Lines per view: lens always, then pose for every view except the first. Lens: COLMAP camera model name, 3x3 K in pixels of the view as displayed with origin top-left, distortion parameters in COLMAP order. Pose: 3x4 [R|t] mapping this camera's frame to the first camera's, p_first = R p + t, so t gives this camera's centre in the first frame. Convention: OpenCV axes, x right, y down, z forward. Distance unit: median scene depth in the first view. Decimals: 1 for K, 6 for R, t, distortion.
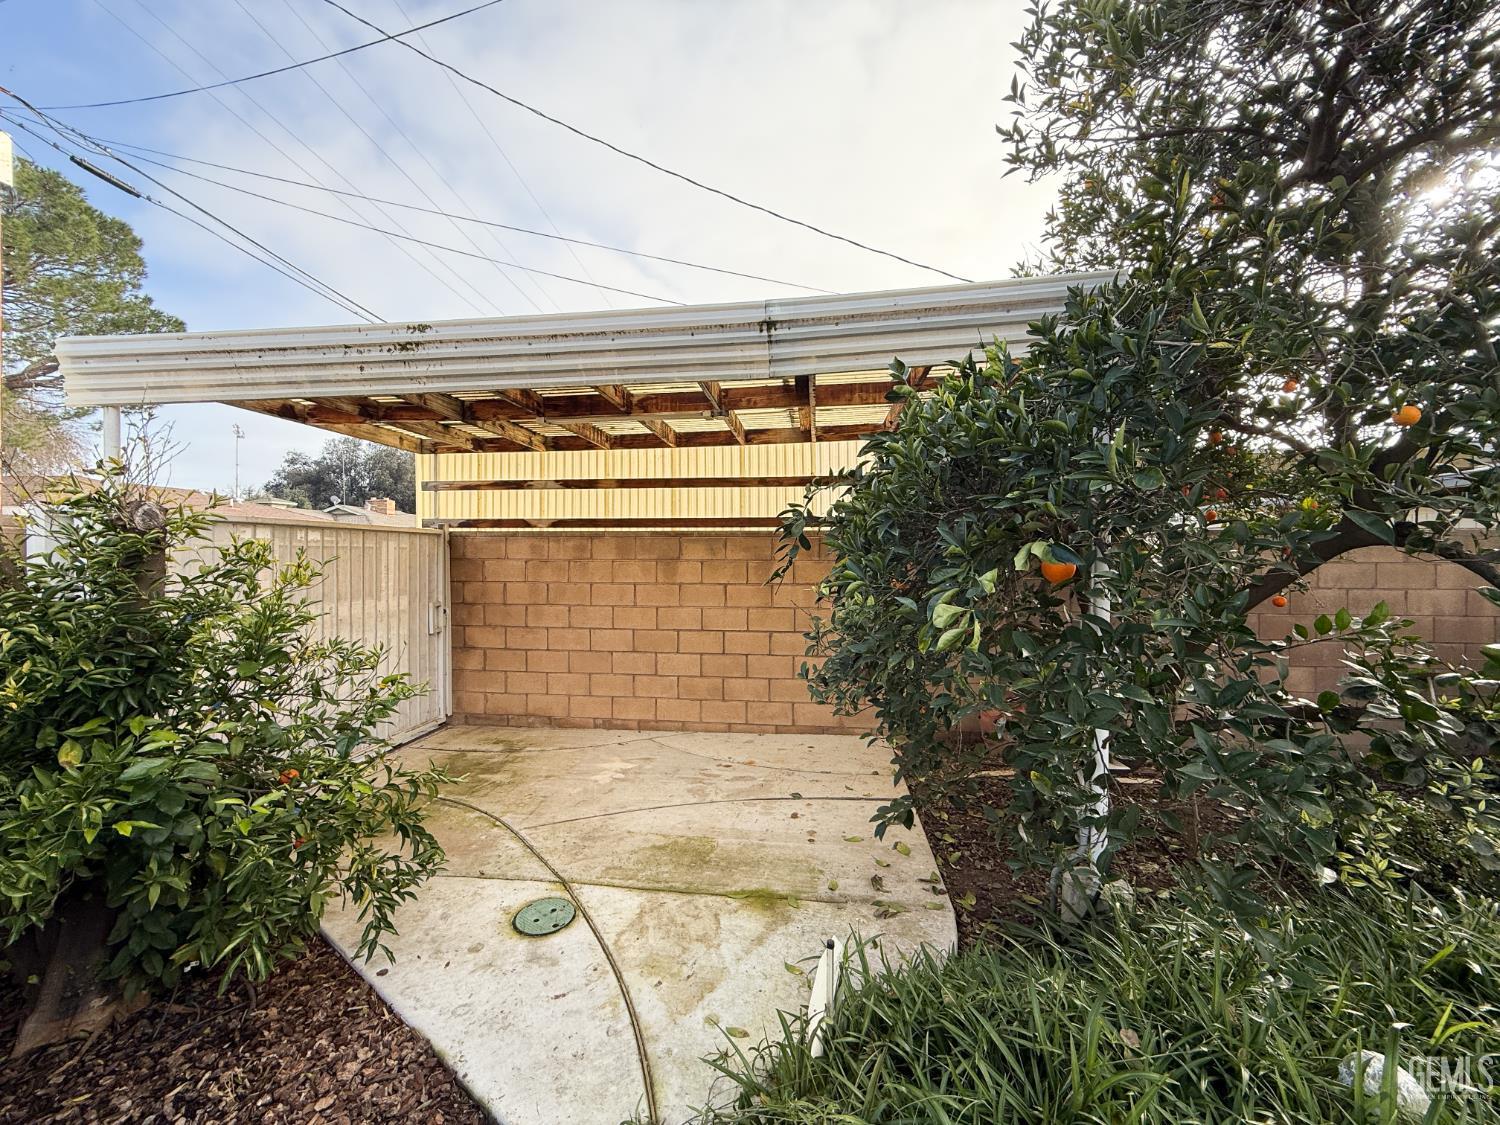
lens RADIAL K [[597.4, 0, 750.0], [0, 597.4, 562.5], [0, 0, 1]] dist [0.000267, 0.000081]
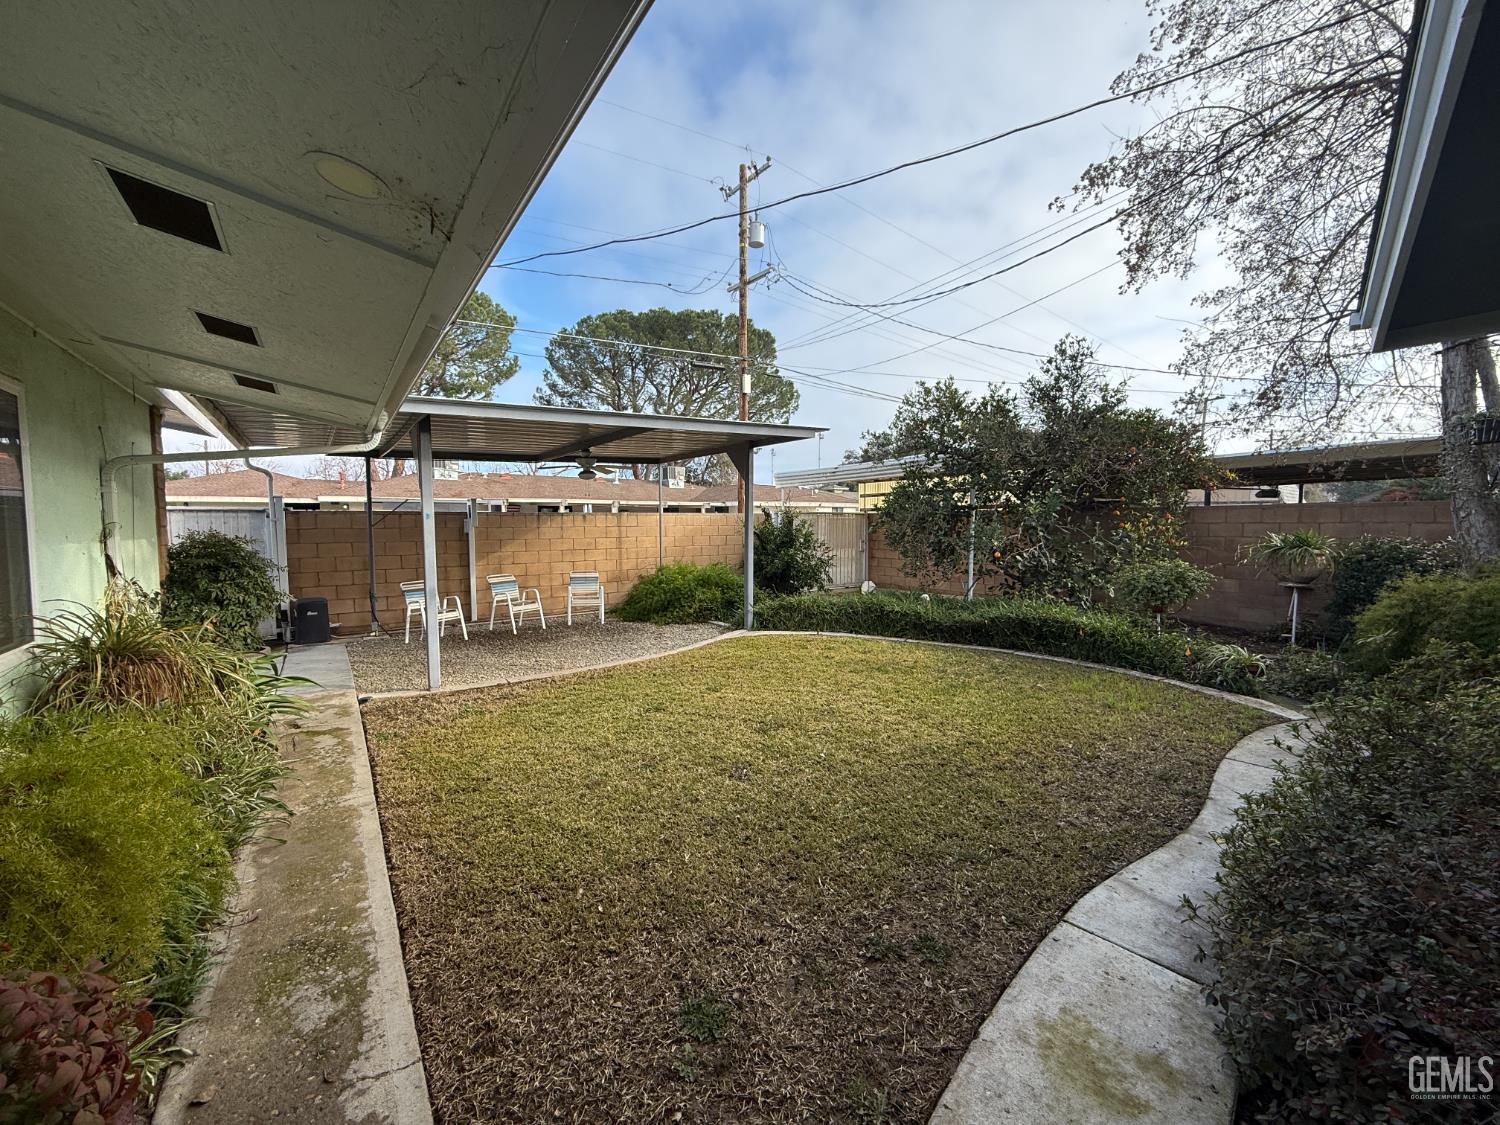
lens RADIAL K [[597.4, 0, 750.0], [0, 597.4, 562.5], [0, 0, 1]] dist [0.000267, 0.000081]
pose [[0.678285, 0.043062, -0.733536, 1.075290], [-0.005279, 0.998541, 0.053737, 0.027008], [0.734780, -0.032577, 0.677523, -1.161322]]
